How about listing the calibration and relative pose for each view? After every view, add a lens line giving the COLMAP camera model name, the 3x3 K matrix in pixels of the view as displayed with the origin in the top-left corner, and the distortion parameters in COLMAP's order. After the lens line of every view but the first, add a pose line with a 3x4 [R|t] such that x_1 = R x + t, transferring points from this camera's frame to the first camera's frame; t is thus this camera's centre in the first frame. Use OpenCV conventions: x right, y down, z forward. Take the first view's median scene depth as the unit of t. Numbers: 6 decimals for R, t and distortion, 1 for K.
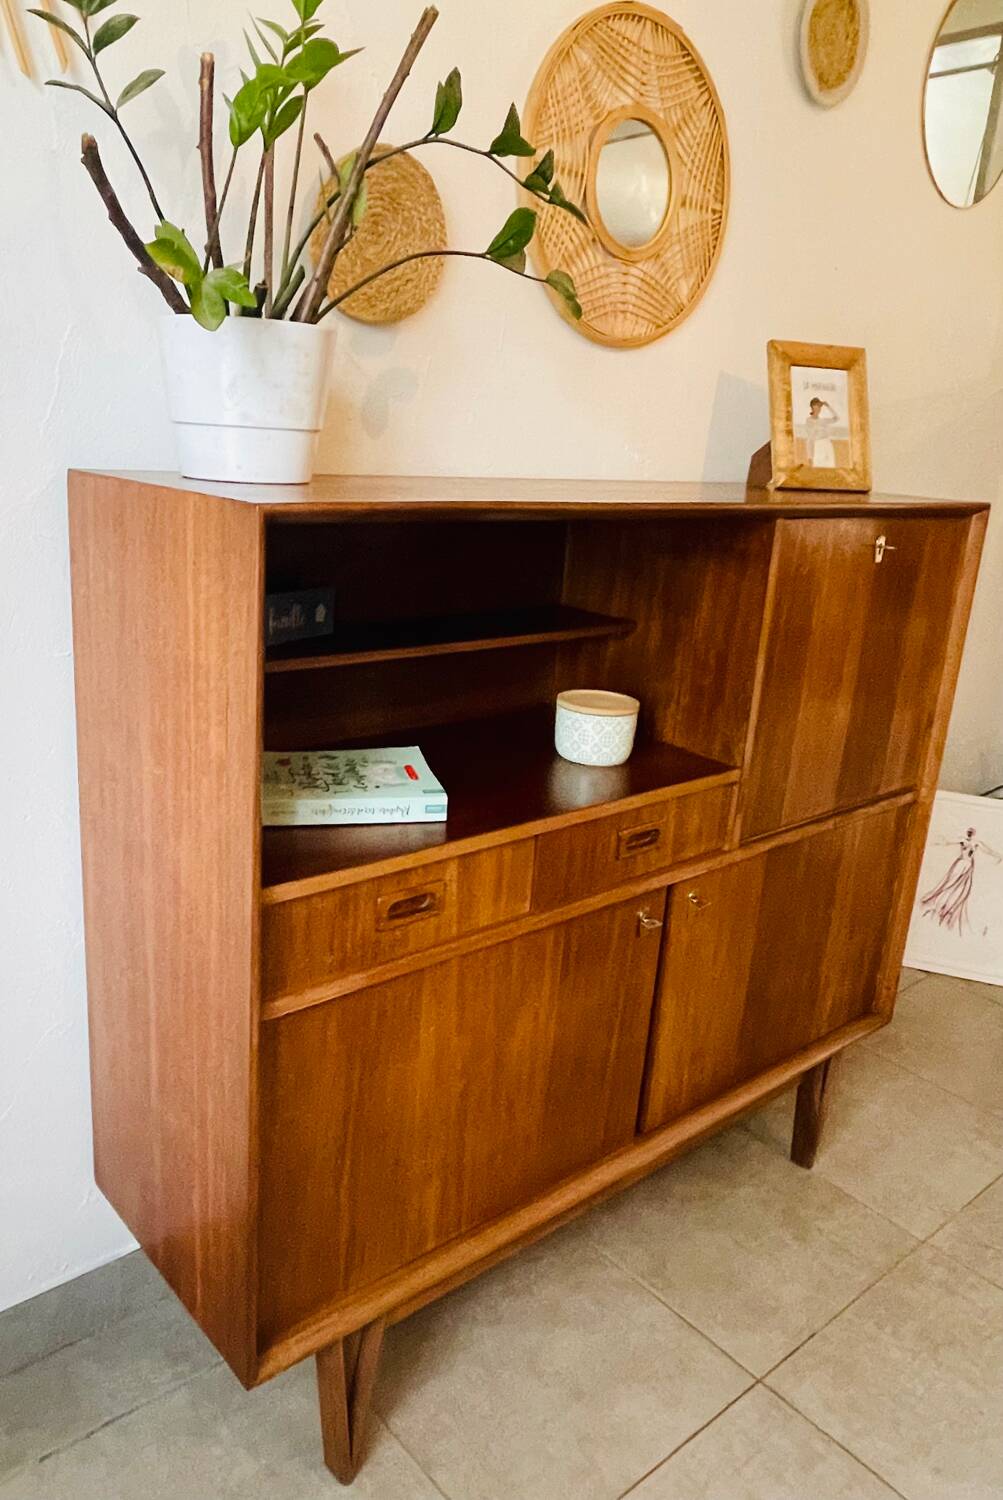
lens RADIAL K [[1094.0, 0, 443.7], [0, 1094.0, 741.5], [0, 0, 1]] dist [-0.006010, -0.000612]
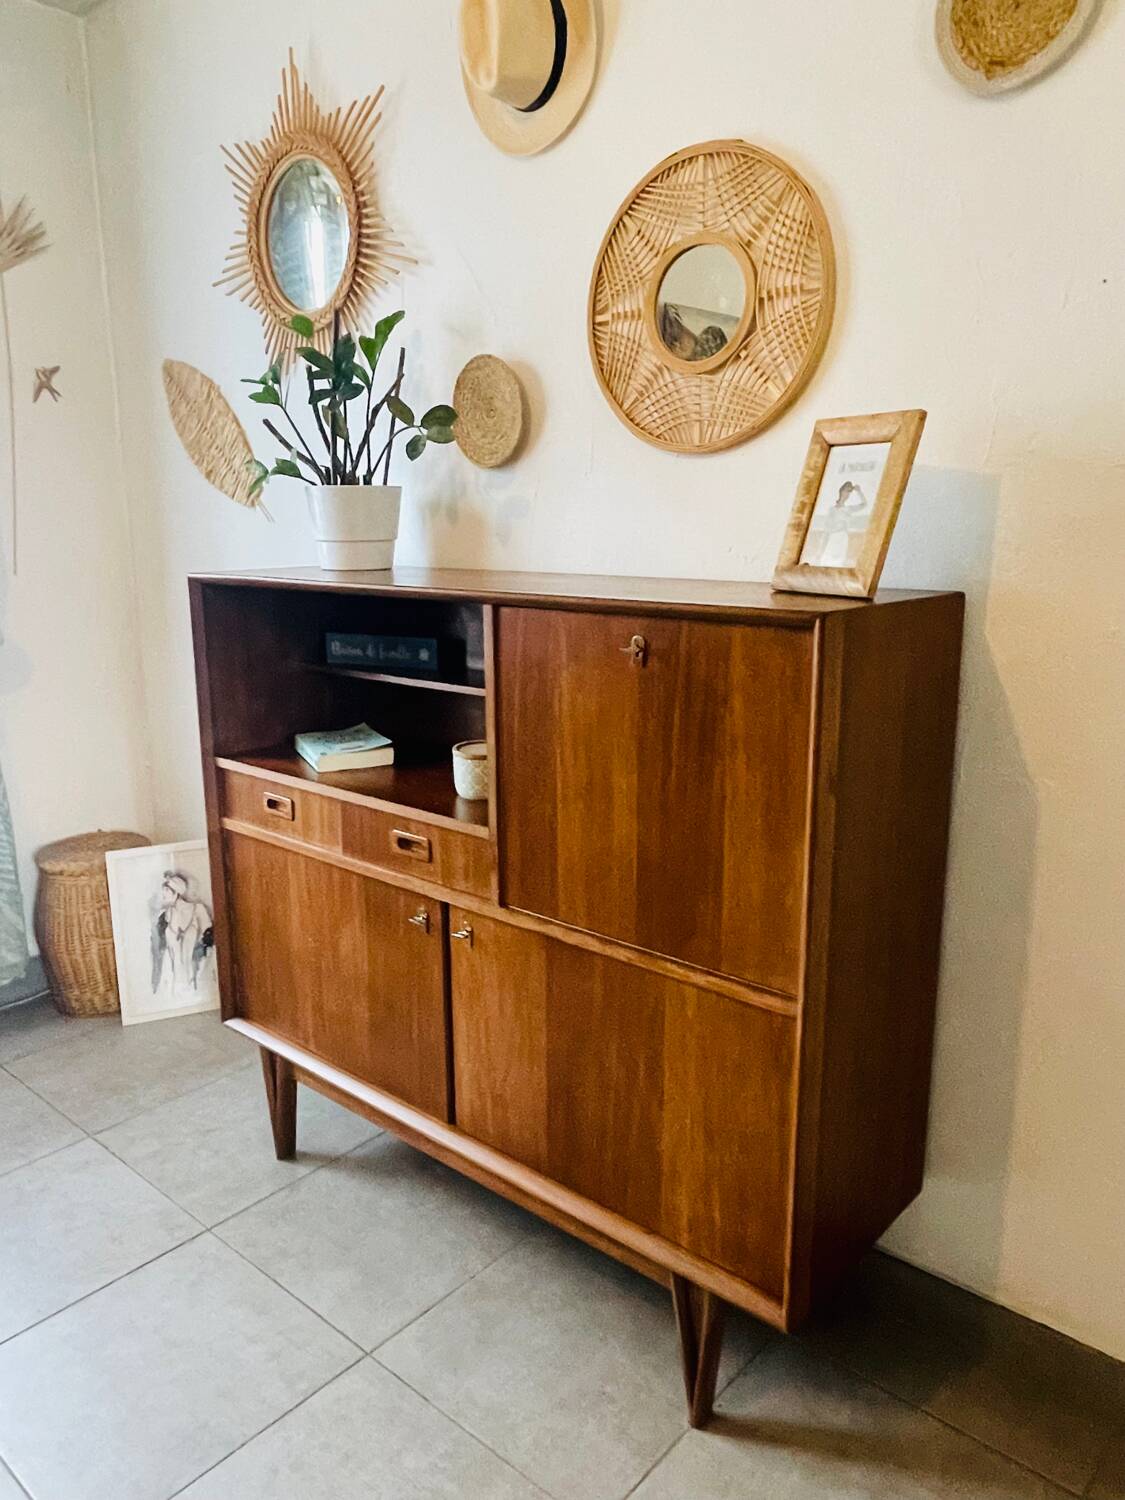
lens RADIAL K [[1094.7, 0, 547.4], [0, 1094.7, 741.8], [0, 0, 1]] dist [-0.003424, -0.004577]
pose [[0.151805, 0.150129, -0.976943, 1.393259], [-0.261529, 0.959271, 0.106775, -0.199309], [0.953183, 0.239290, 0.184885, 0.856584]]
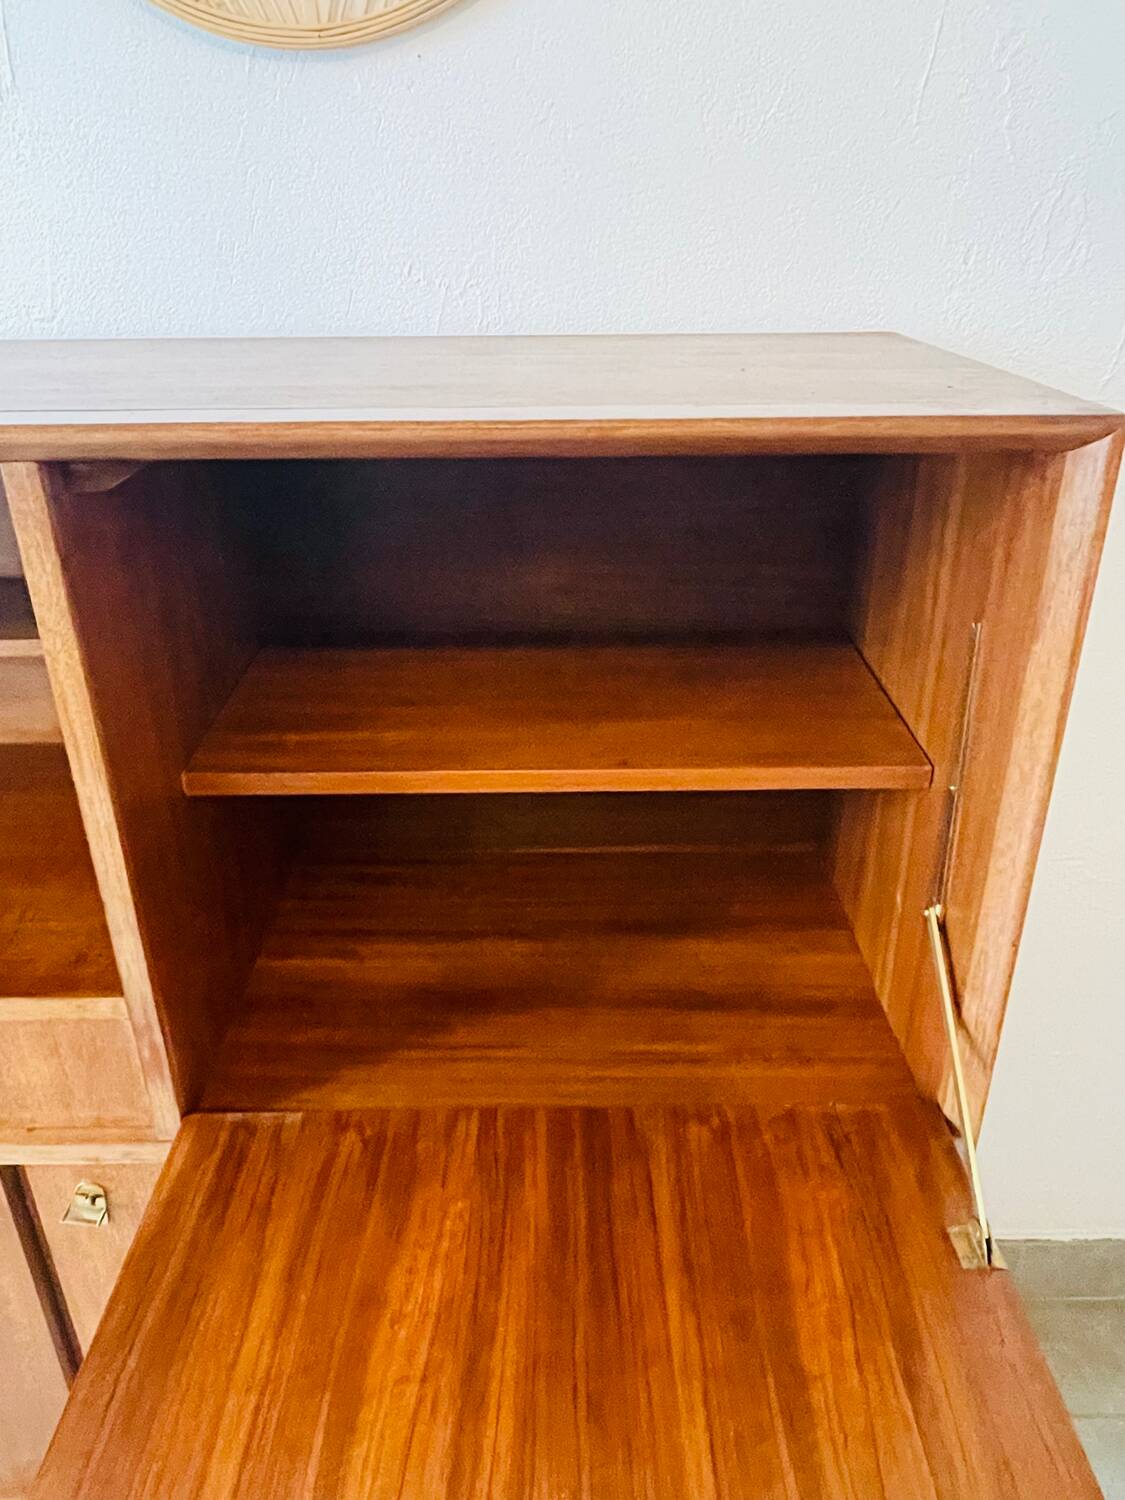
lens RADIAL K [[1094.7, 0, 547.4], [0, 1094.7, 733.4], [0, 0, 1]] dist [-0.003424, -0.004577]
pose [[0.769021, 0.214291, -0.602234, 0.686423], [-0.123521, 0.974194, 0.188915, -0.200805], [0.627175, -0.070891, 0.775645, 0.784928]]
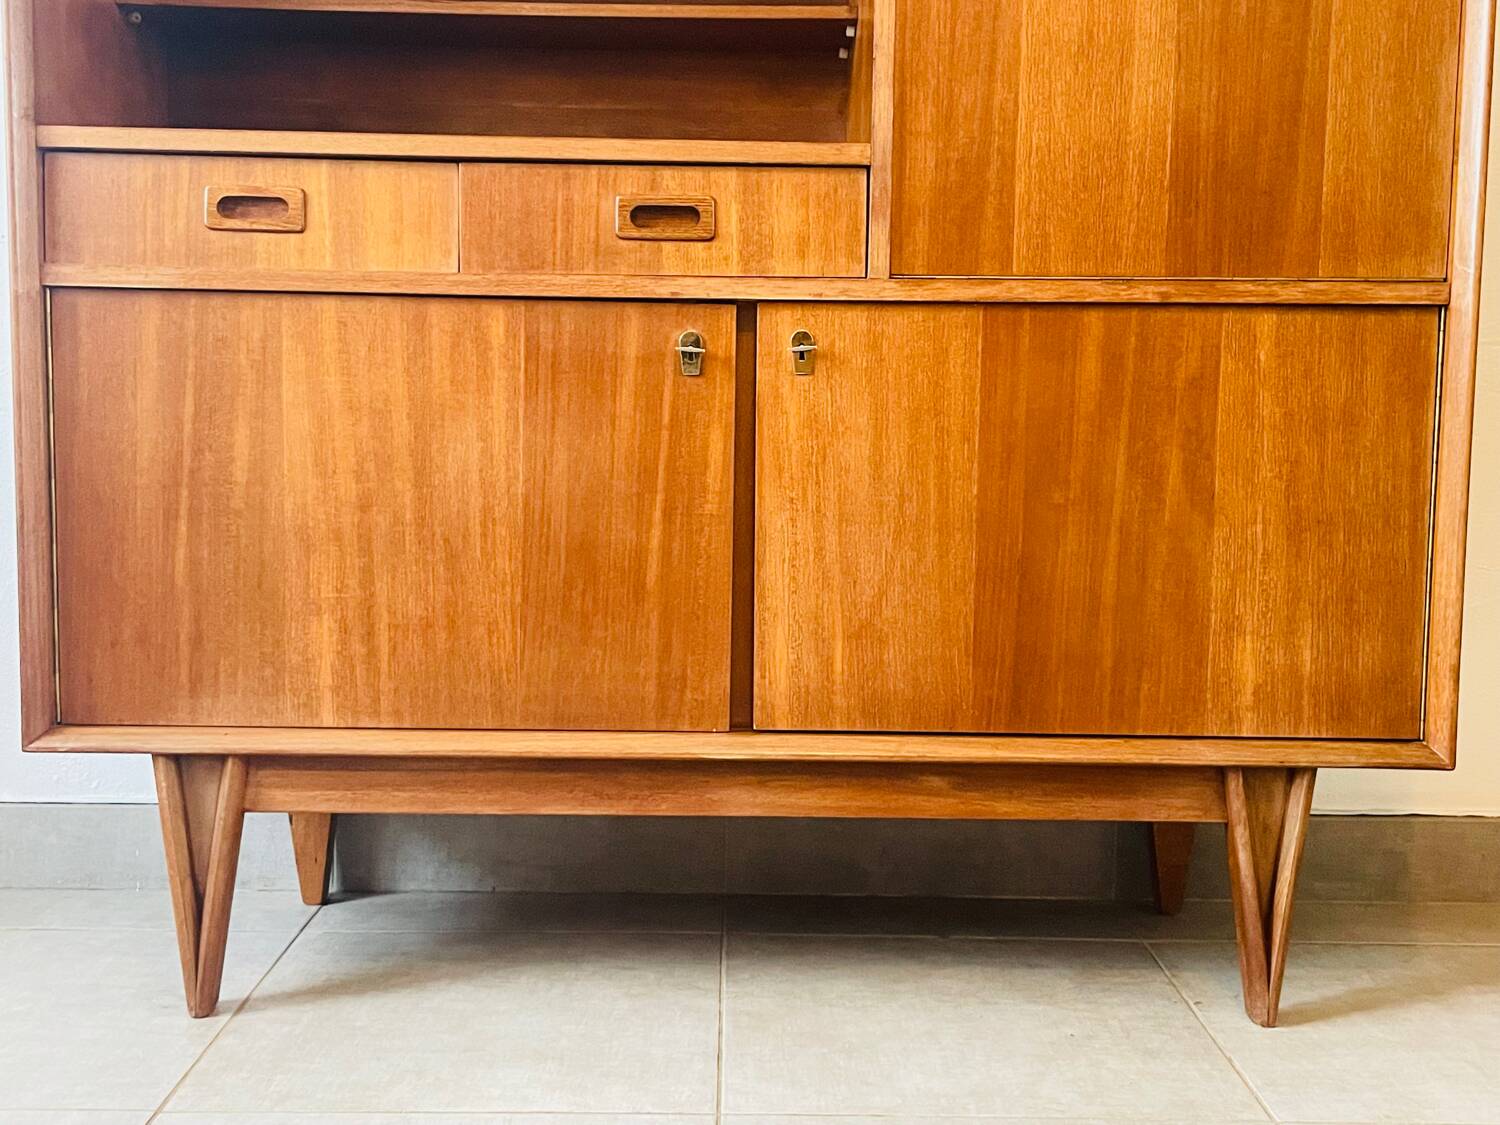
lens RADIAL K [[1763.5, 0, 747.2], [0, 1763.5, 551.9], [0, 0, 1]] dist [0.064455, 0.000000]
pose [[0.776084, 0.010358, -0.630545, 0.924442], [-0.147631, 0.975065, -0.165689, 0.471739], [0.613106, 0.221677, 0.758261, 0.196214]]
